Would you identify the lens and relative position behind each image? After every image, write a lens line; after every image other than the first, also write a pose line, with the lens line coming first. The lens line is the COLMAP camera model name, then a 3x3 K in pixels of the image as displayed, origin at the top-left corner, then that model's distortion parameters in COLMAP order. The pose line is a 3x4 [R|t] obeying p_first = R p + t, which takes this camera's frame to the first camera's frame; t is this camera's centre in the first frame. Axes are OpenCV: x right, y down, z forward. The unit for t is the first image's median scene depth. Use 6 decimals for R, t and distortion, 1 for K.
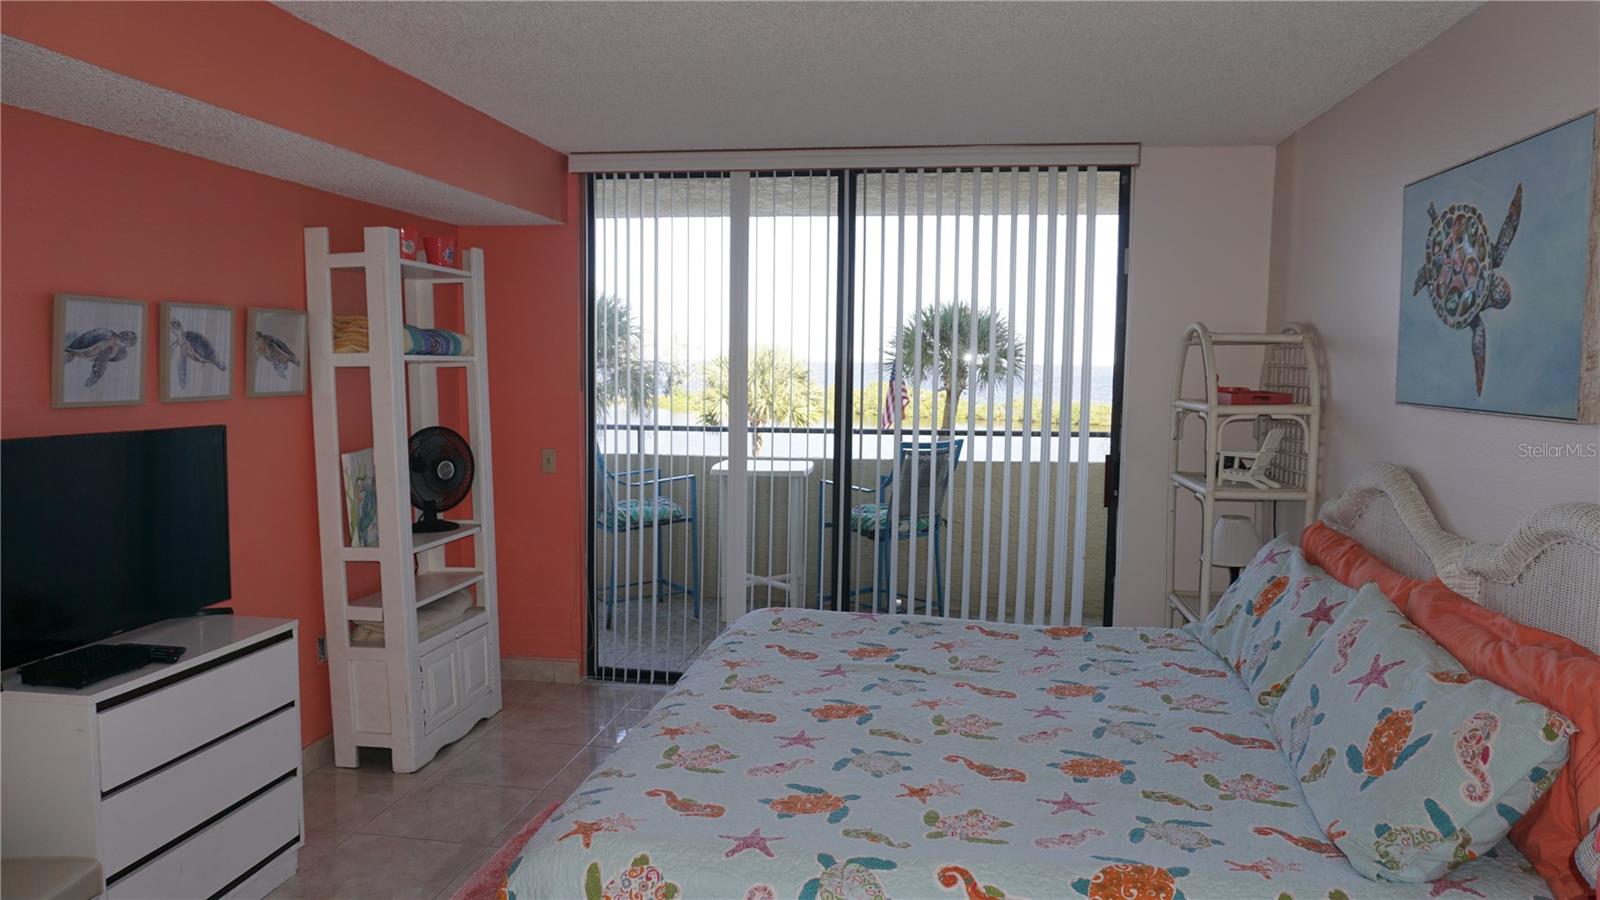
lens RADIAL K [[1056.8, 0, 803.6], [0, 1056.8, 463.7], [0, 0, 1]] dist [-0.054609, 0.026854]
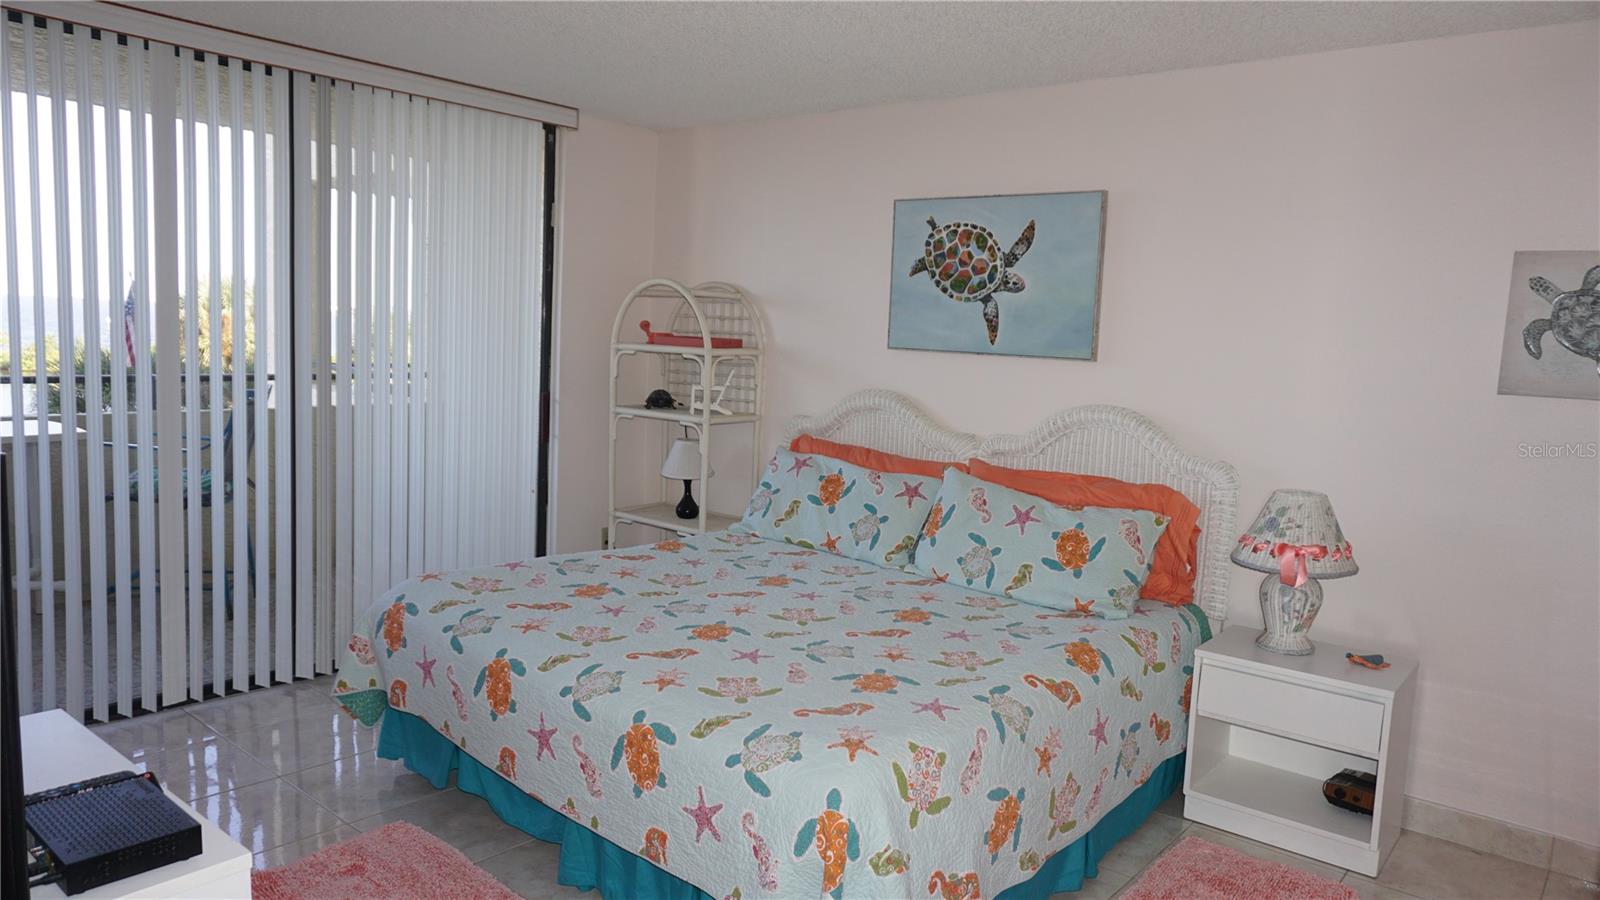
lens RADIAL K [[1056.8, 0, 803.6], [0, 1056.8, 463.7], [0, 0, 1]] dist [-0.054609, 0.026854]
pose [[0.521036, -0.093356, 0.848414, -0.899698], [0.041763, 0.995598, 0.083904, -0.029880], [-0.852512, -0.008285, 0.522641, 0.373730]]
